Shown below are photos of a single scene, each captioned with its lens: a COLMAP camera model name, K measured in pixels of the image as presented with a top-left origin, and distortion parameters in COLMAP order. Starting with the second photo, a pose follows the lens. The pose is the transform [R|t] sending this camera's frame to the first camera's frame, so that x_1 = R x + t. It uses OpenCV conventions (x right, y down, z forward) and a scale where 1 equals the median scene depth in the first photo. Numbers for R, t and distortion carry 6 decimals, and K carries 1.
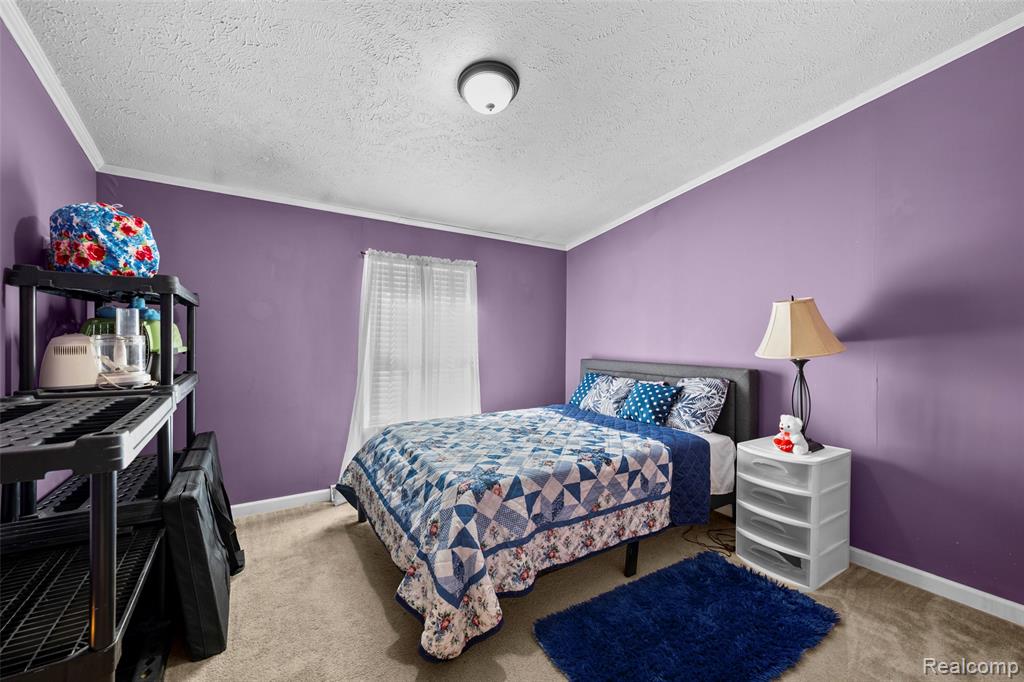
lens RADIAL K [[412.4, 0, 513.7], [0, 412.4, 341.1], [0, 0, 1]] dist [-0.001092, 0.000179]
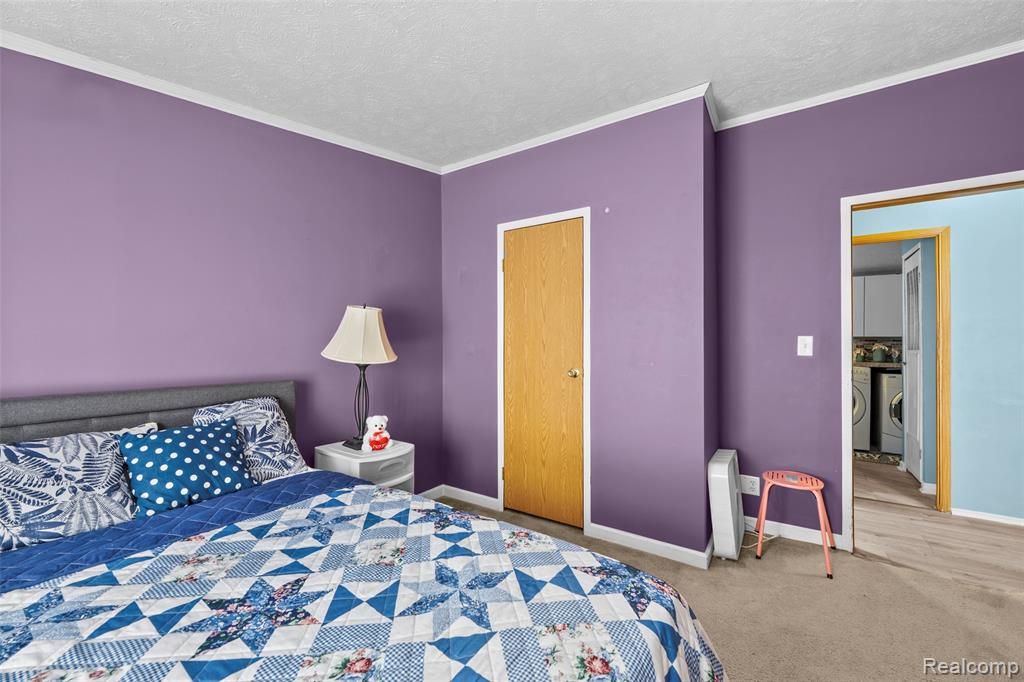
lens RADIAL K [[412.4, 0, 513.7], [0, 412.4, 341.1], [0, 0, 1]] dist [-0.001092, 0.000179]
pose [[-0.407967, -0.000239, 0.912997, -0.453680], [-0.006858, 0.999973, -0.002802, -0.012927], [-0.912971, -0.007405, -0.407958, 1.123940]]
